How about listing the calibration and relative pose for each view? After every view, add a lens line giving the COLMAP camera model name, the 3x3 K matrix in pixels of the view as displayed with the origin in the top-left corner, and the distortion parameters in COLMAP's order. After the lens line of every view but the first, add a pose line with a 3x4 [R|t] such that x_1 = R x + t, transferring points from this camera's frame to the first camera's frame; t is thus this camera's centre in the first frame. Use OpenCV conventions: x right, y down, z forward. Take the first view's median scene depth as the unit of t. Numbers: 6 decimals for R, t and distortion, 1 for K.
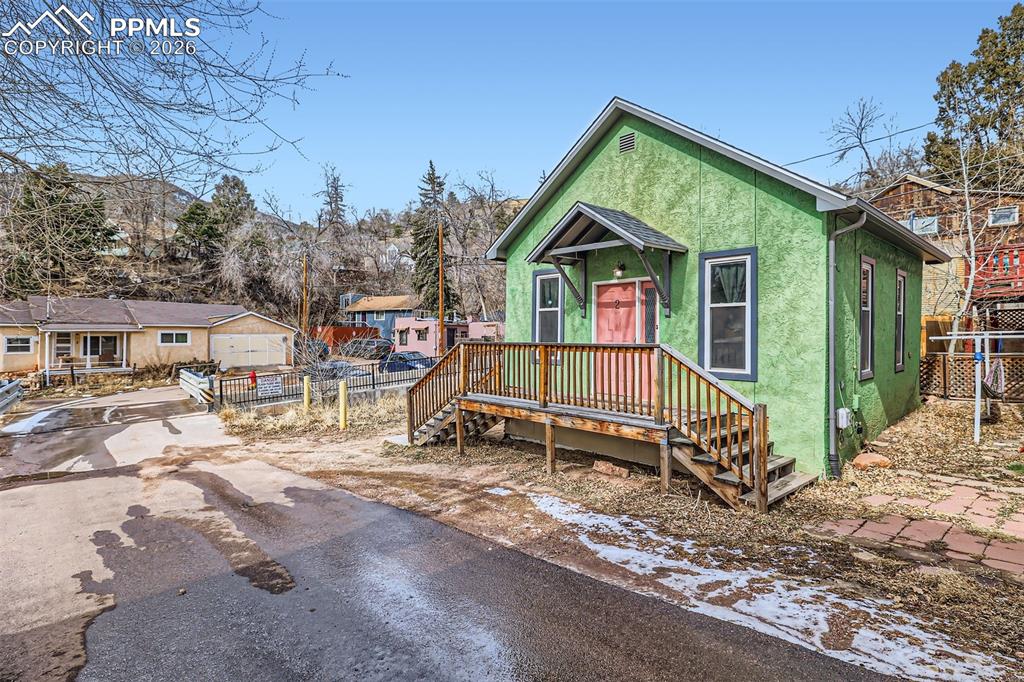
lens RADIAL K [[510.7, 0, 520.9], [0, 510.7, 333.0], [0, 0, 1]] dist [0.006074, 0.001345]
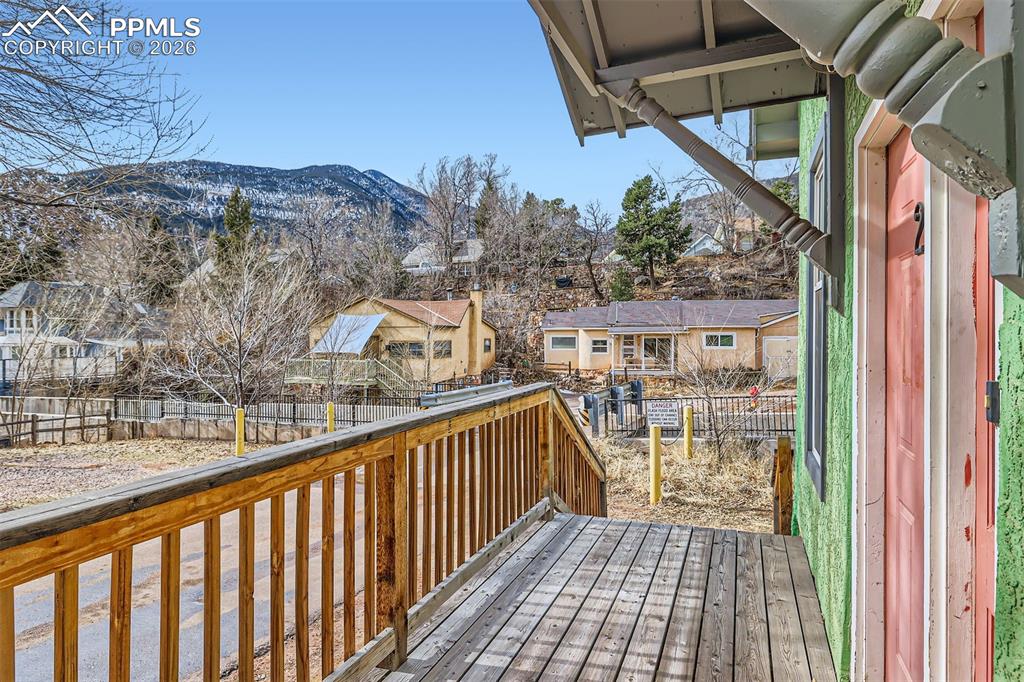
lens RADIAL K [[586.1, 0, 509.2], [0, 586.1, 333.8], [0, 0, 1]] dist [0.007426, 0.000294]
pose [[0.415252, -0.001806, -0.909704, 0.328424], [0.008883, 0.999958, 0.002070, -0.024873], [0.909663, -0.008940, 0.415251, 0.842786]]
